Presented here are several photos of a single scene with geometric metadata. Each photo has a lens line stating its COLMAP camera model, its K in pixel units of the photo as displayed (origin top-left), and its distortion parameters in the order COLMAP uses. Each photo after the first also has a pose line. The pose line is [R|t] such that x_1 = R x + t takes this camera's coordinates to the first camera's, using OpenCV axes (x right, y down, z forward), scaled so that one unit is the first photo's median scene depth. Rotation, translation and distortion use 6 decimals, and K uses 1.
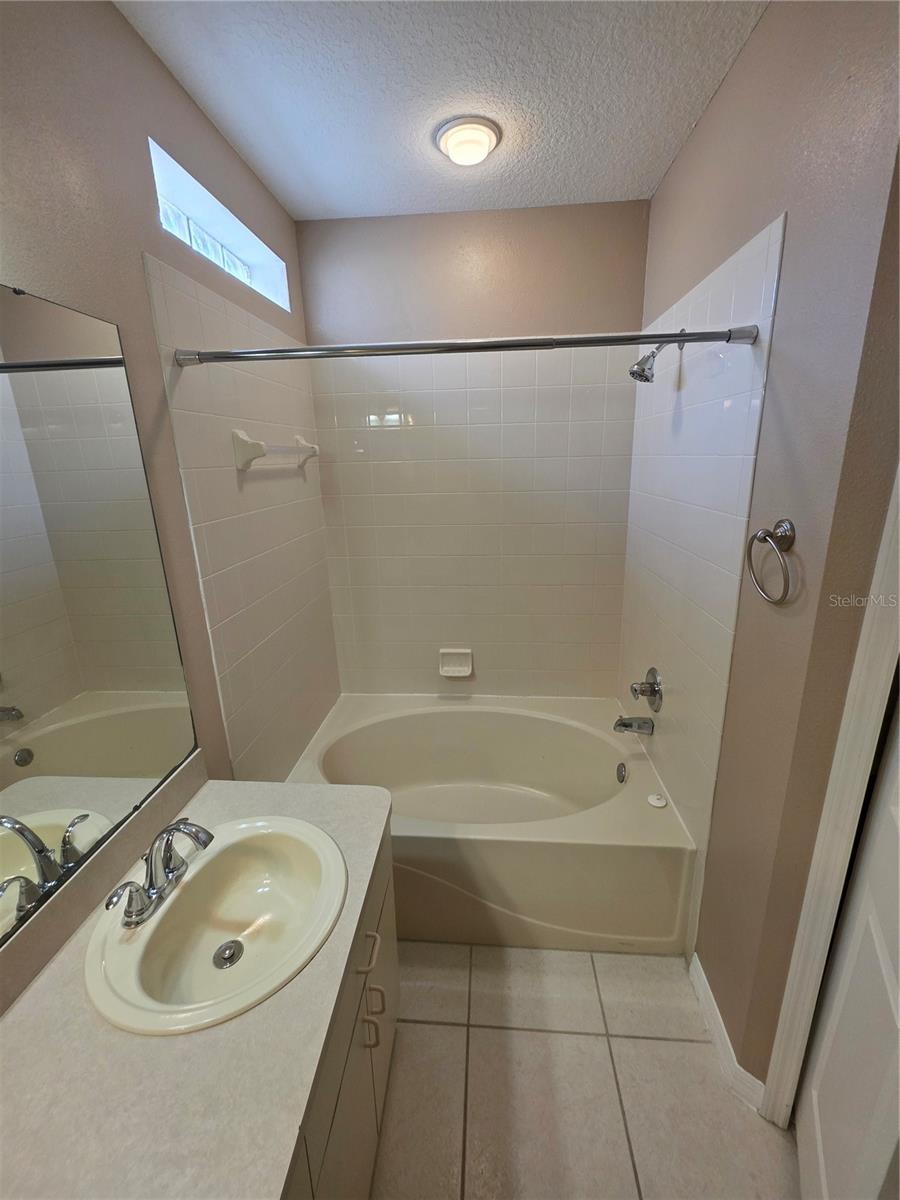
lens RADIAL K [[480.8, 0, 449.4], [0, 480.8, 593.5], [0, 0, 1]] dist [0.003478, -0.001063]
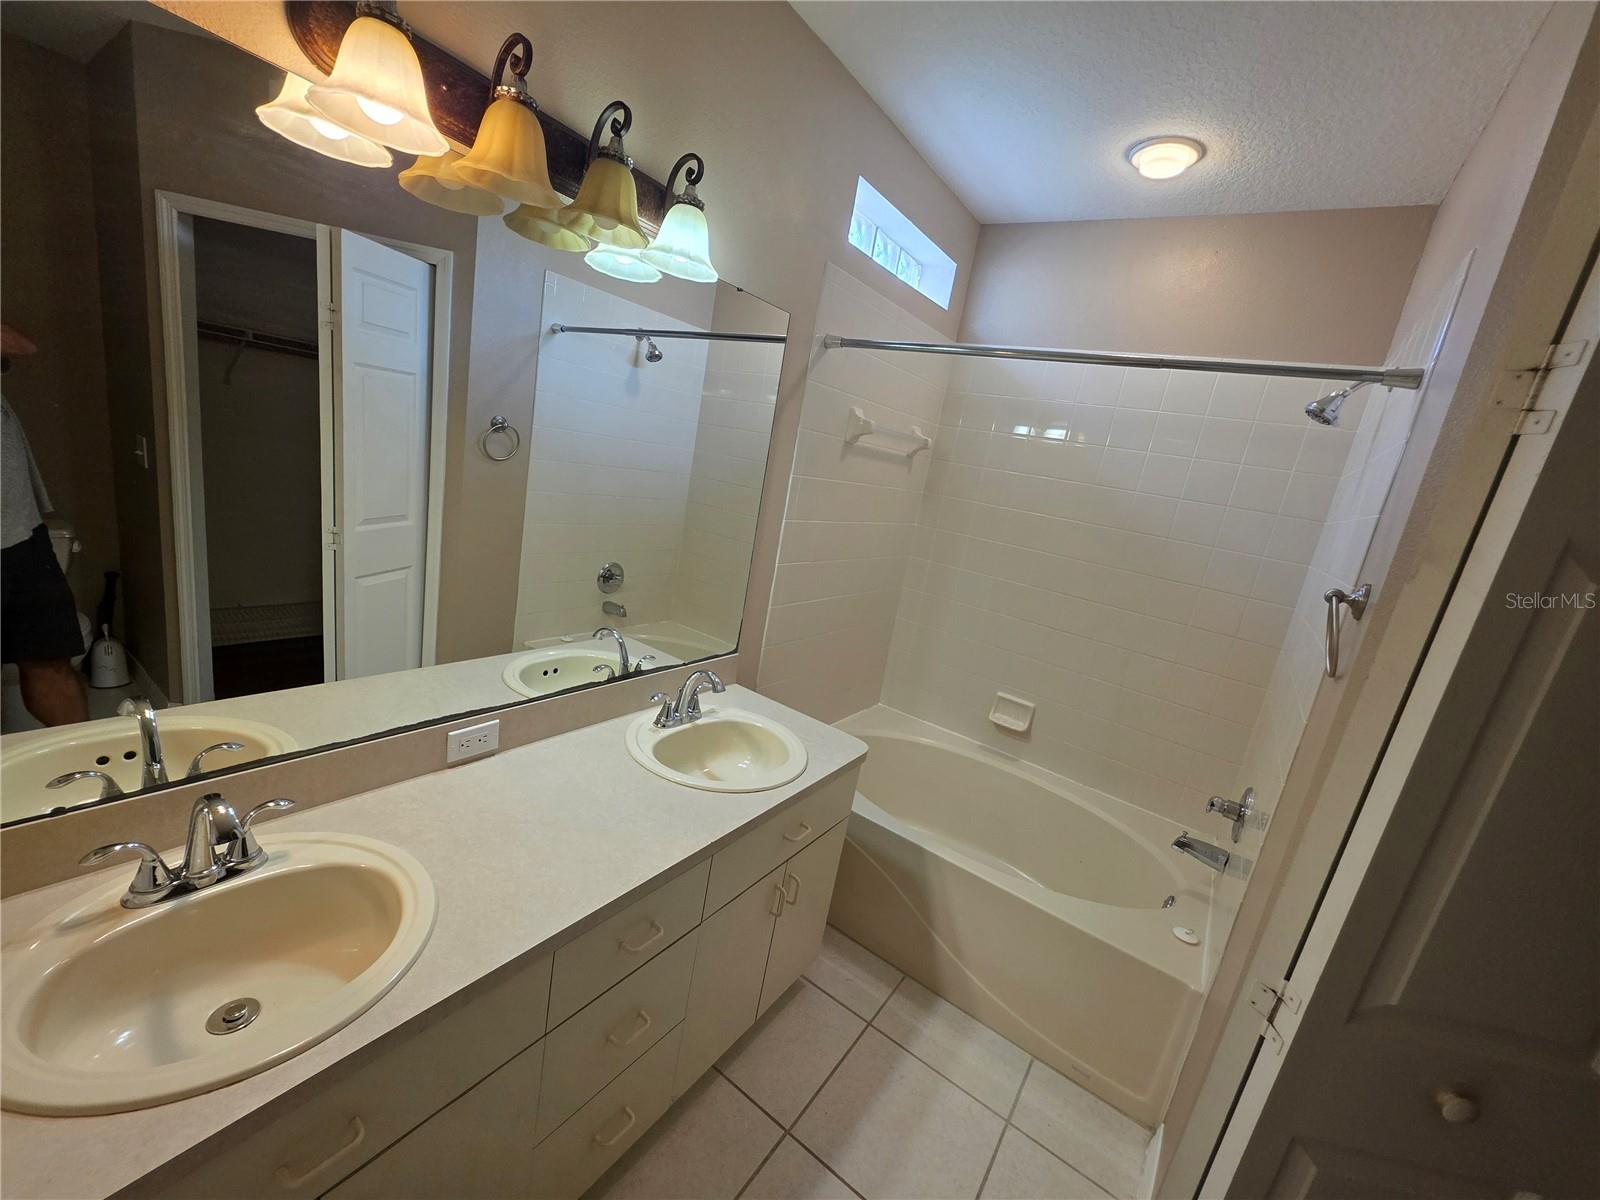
lens RADIAL K [[641.1, 0, 803.7], [0, 641.1, 604.0], [0, 0, 1]] dist [0.003478, -0.001063]
pose [[0.847496, 0.280424, -0.450680, 0.239999], [-0.319203, 0.947627, -0.010621, 0.138881], [0.424098, 0.152860, 0.892622, -0.292283]]
